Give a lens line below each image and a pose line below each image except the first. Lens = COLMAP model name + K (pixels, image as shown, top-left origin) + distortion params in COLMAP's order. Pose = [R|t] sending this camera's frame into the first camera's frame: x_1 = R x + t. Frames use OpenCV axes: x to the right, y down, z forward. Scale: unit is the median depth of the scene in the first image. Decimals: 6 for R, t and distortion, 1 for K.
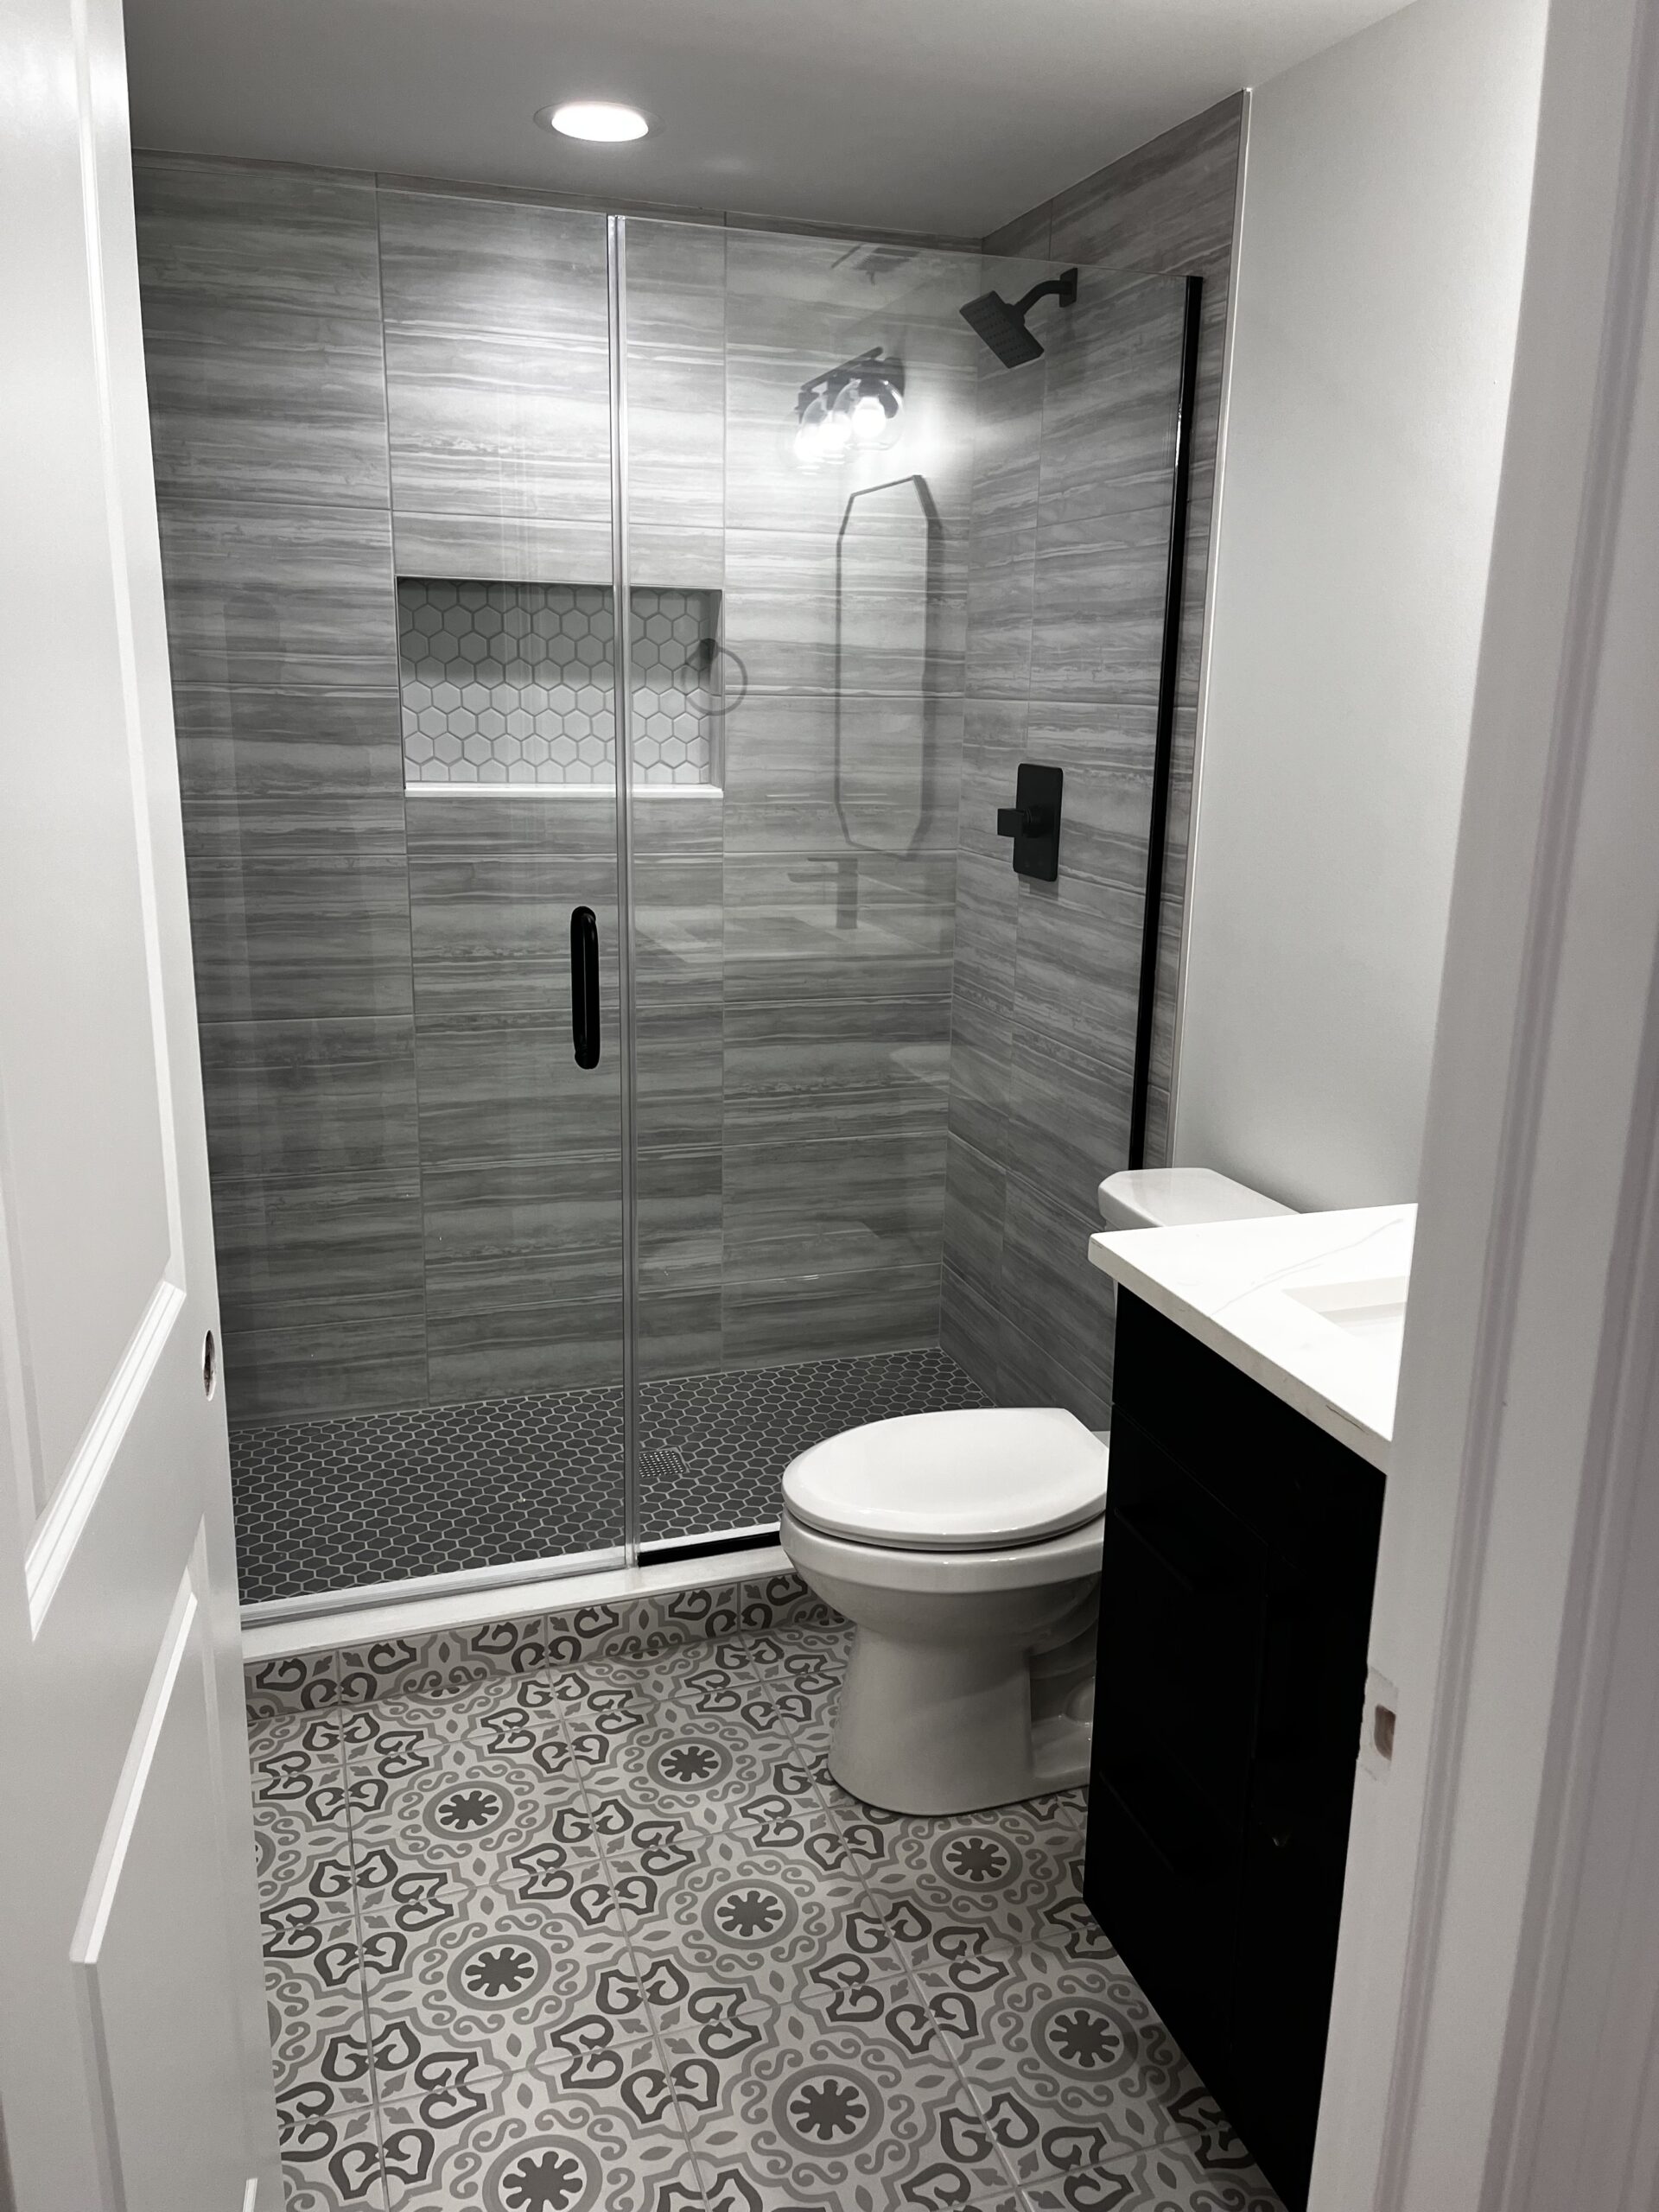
lens RADIAL K [[1682.2, 0, 835.7], [0, 1682.2, 1108.2], [0, 0, 1]] dist [0.035459, -0.010401]
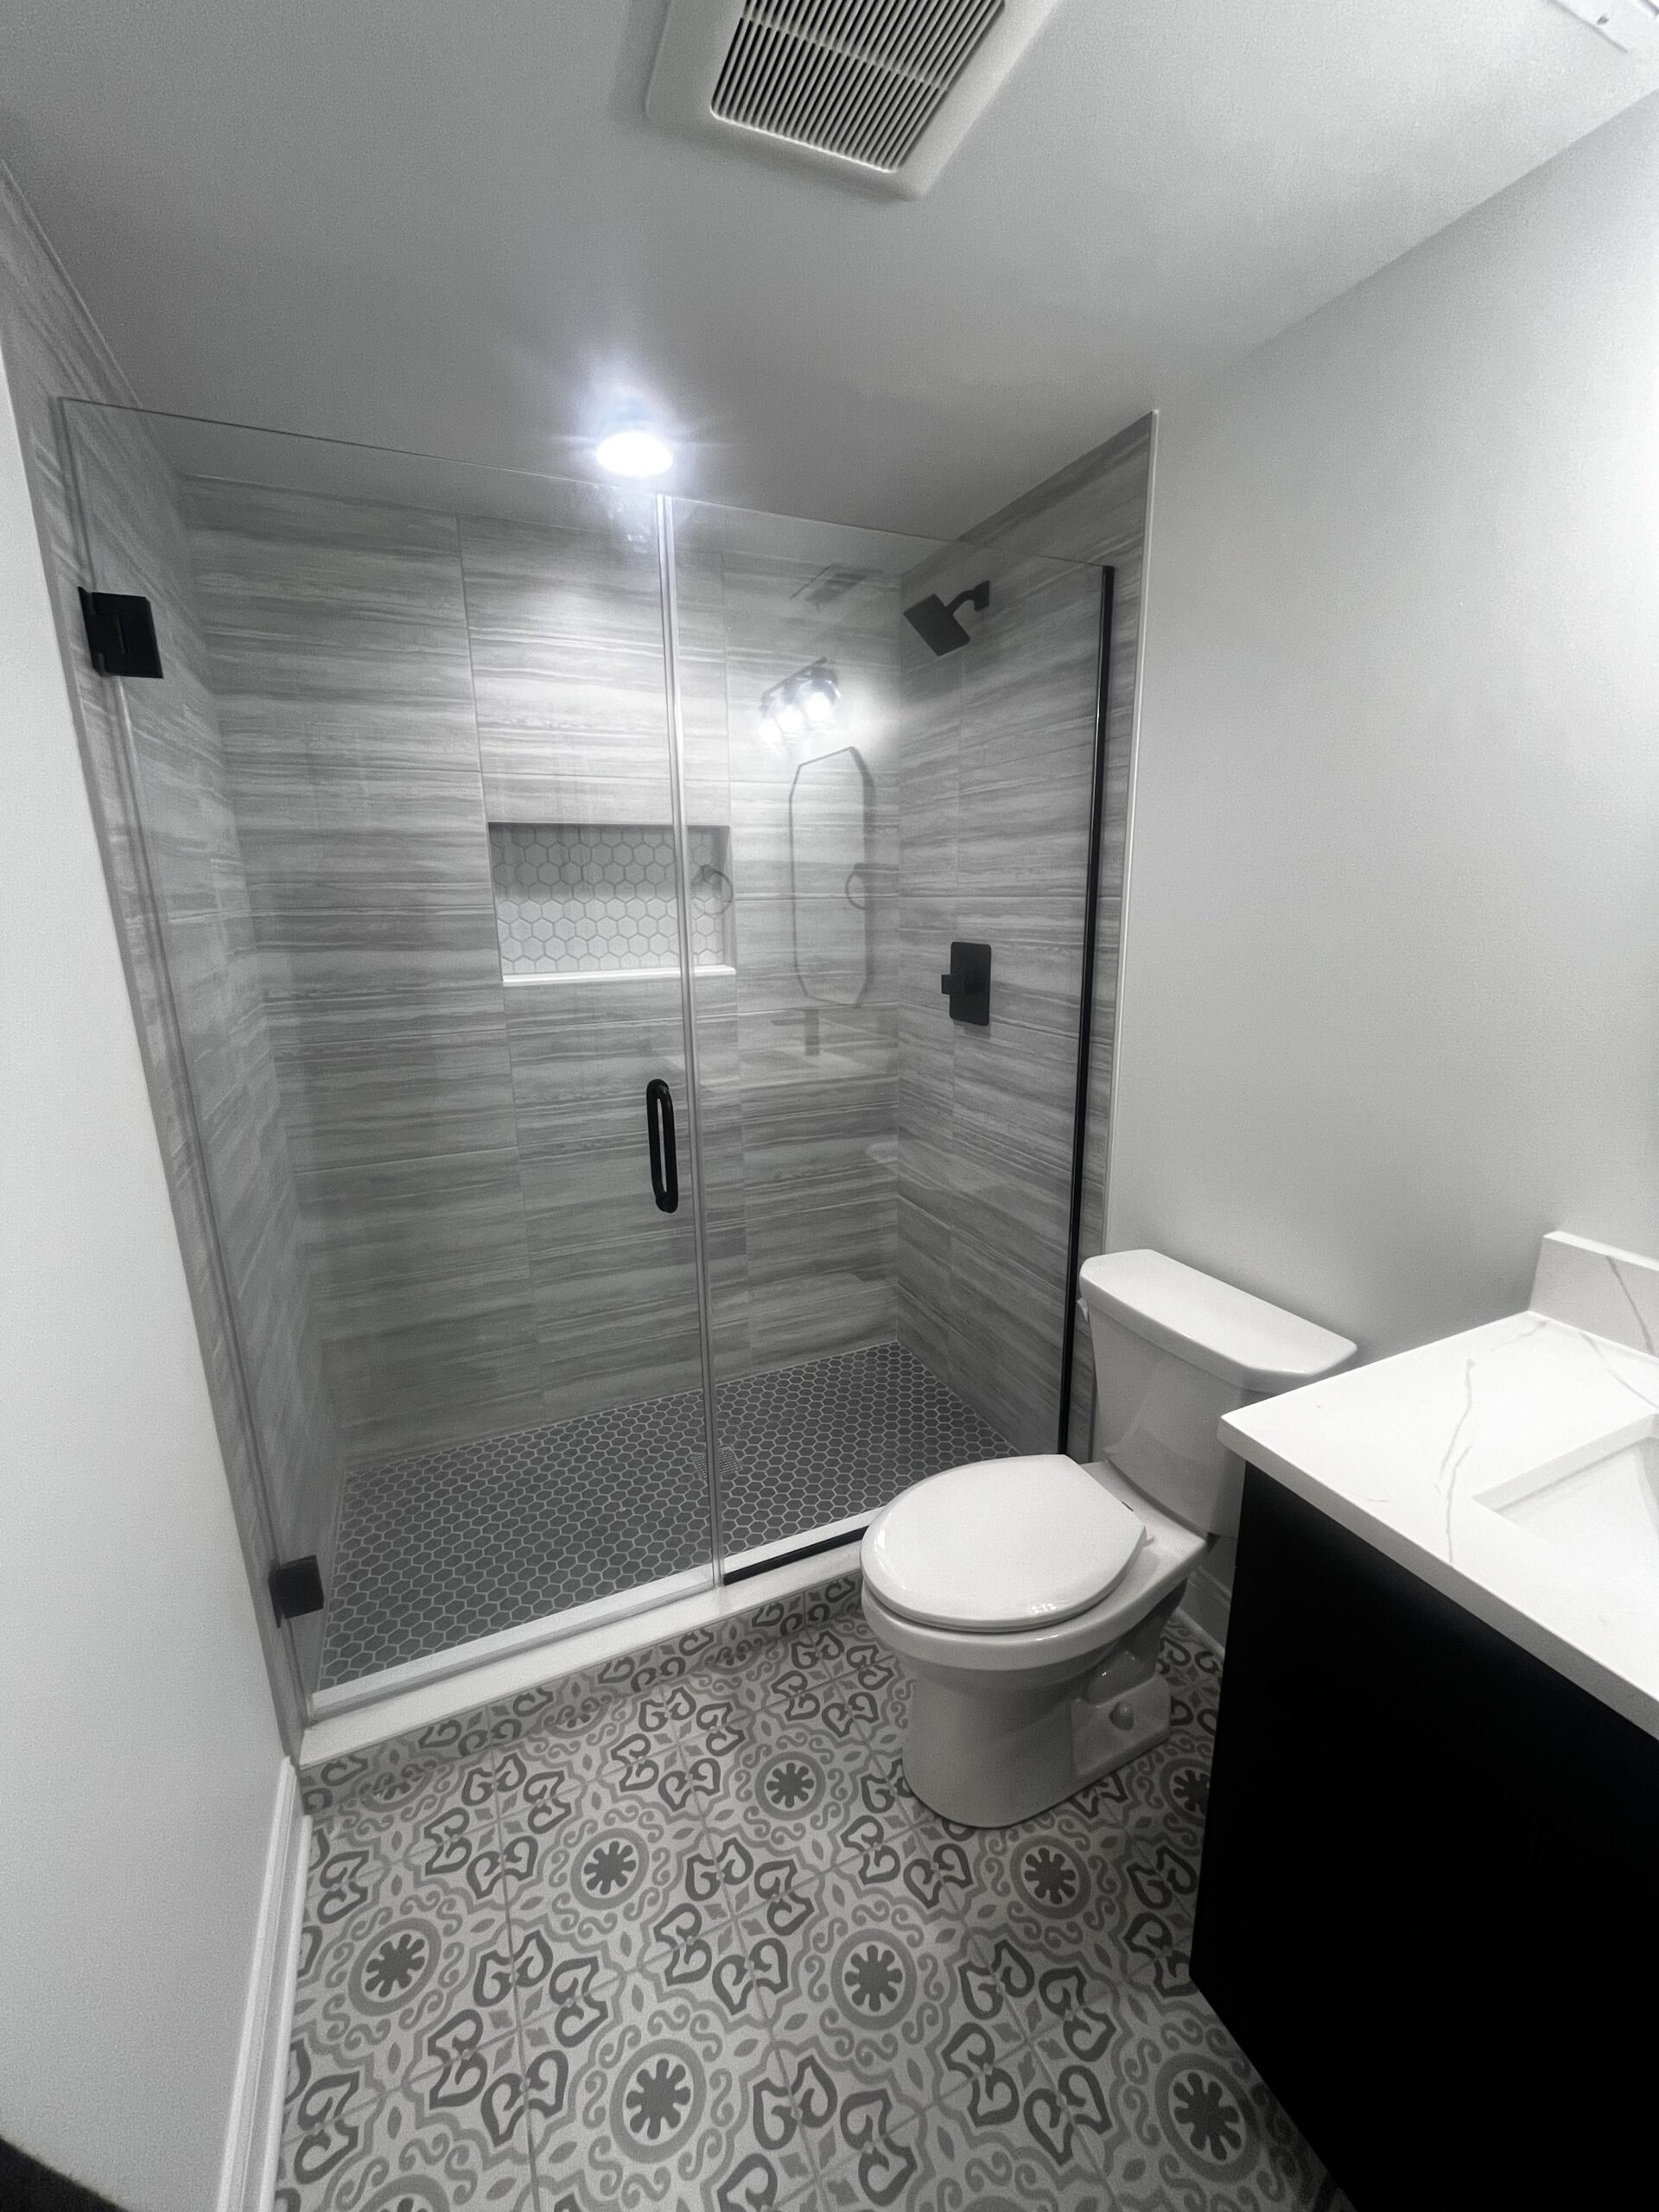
lens RADIAL K [[895.0, 0, 818.5], [0, 895.0, 1110.2], [0, 0, 1]] dist [-0.002517, -0.000126]
pose [[0.995045, -0.057214, 0.081312, -0.075037], [0.057893, 0.998305, -0.006015, -0.073360], [-0.080830, 0.010692, 0.996671, 0.296199]]
